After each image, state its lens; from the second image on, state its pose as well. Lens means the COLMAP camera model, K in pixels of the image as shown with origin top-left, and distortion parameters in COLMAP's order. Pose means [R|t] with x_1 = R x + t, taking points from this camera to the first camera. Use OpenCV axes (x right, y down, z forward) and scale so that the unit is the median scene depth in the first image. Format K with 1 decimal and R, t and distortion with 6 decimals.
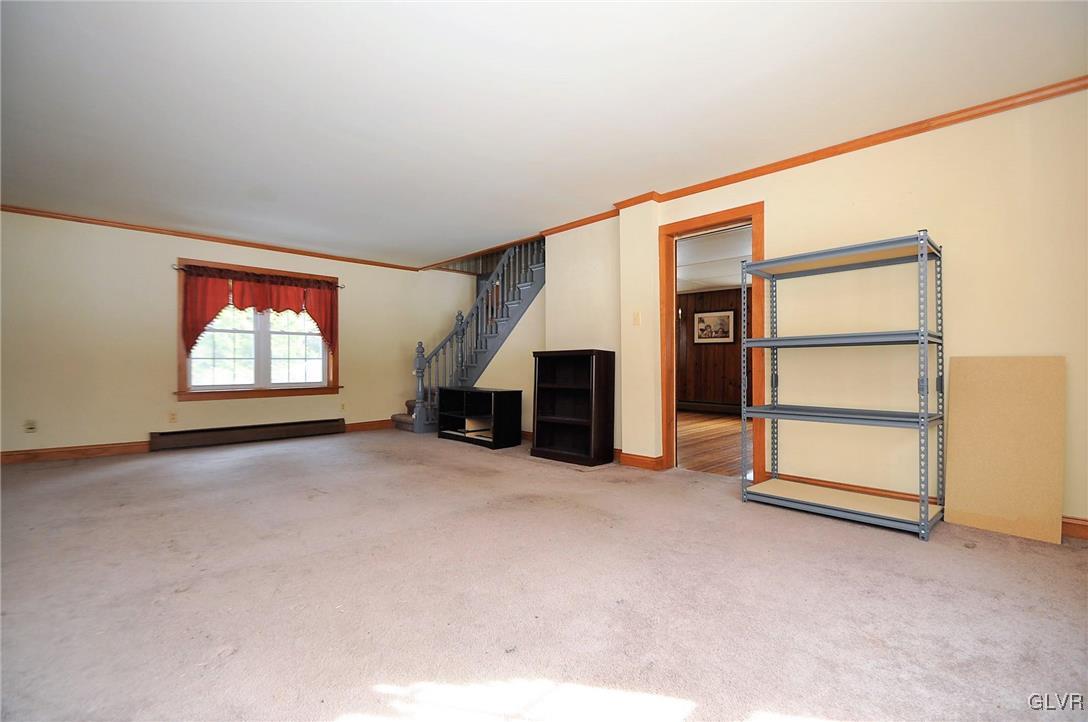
lens RADIAL K [[477.1, 0, 545.8], [0, 477.1, 360.7], [0, 0, 1]] dist [-0.000829, -0.000323]
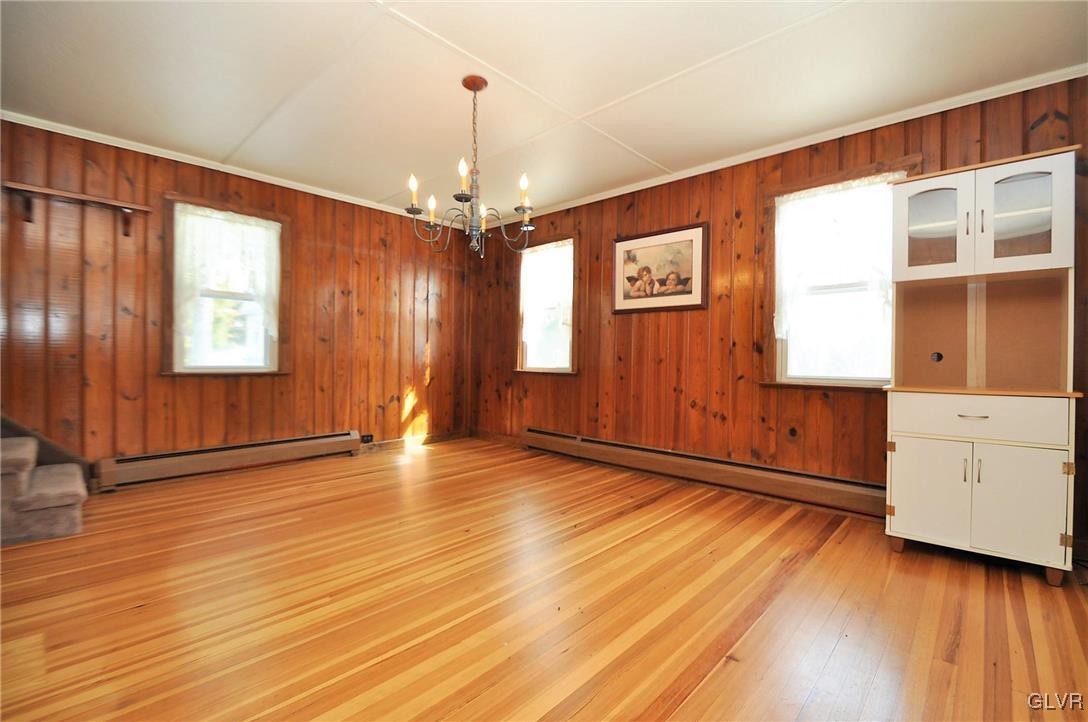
lens RADIAL K [[477.1, 0, 545.8], [0, 477.1, 360.7], [0, 0, 1]] dist [-0.000829, -0.000323]
pose [[0.998948, 0.011048, 0.044504, 0.233321], [-0.011531, 0.999877, 0.010602, 0.006014], [-0.044381, -0.011104, 0.998953, 0.575241]]
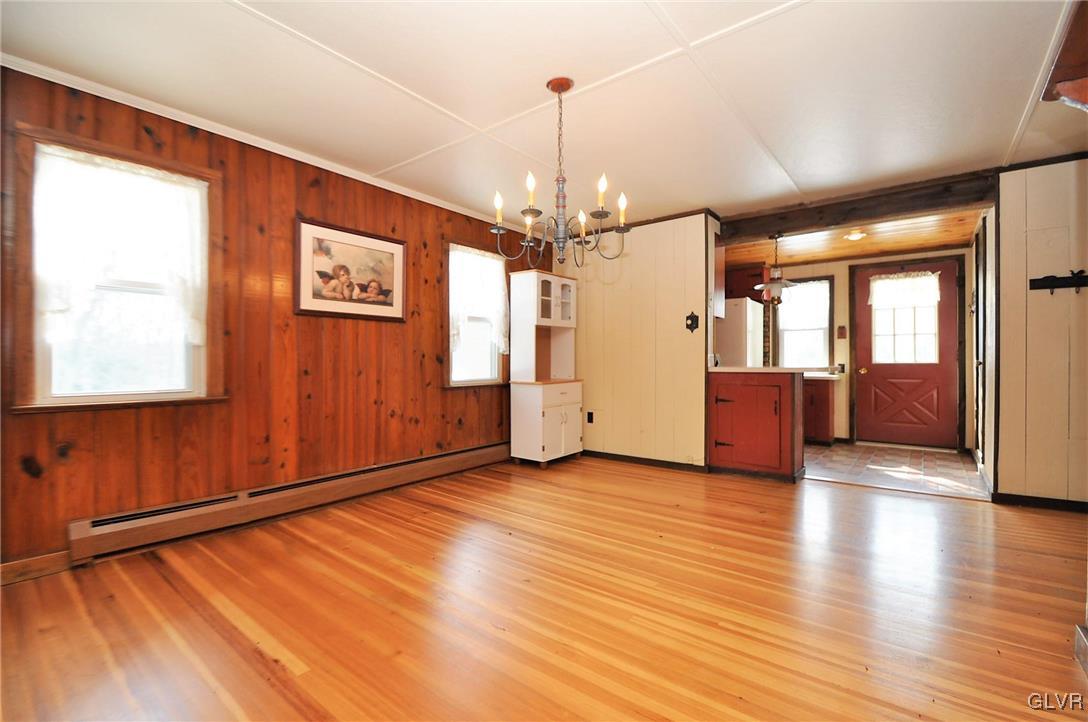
lens RADIAL K [[477.1, 0, 545.8], [0, 477.1, 360.7], [0, 0, 1]] dist [-0.000829, -0.000323]
pose [[-0.129895, -0.003254, 0.991522, -0.048931], [-0.002146, 0.999993, 0.003001, -0.001977], [-0.991525, -0.001738, -0.129901, 0.890894]]
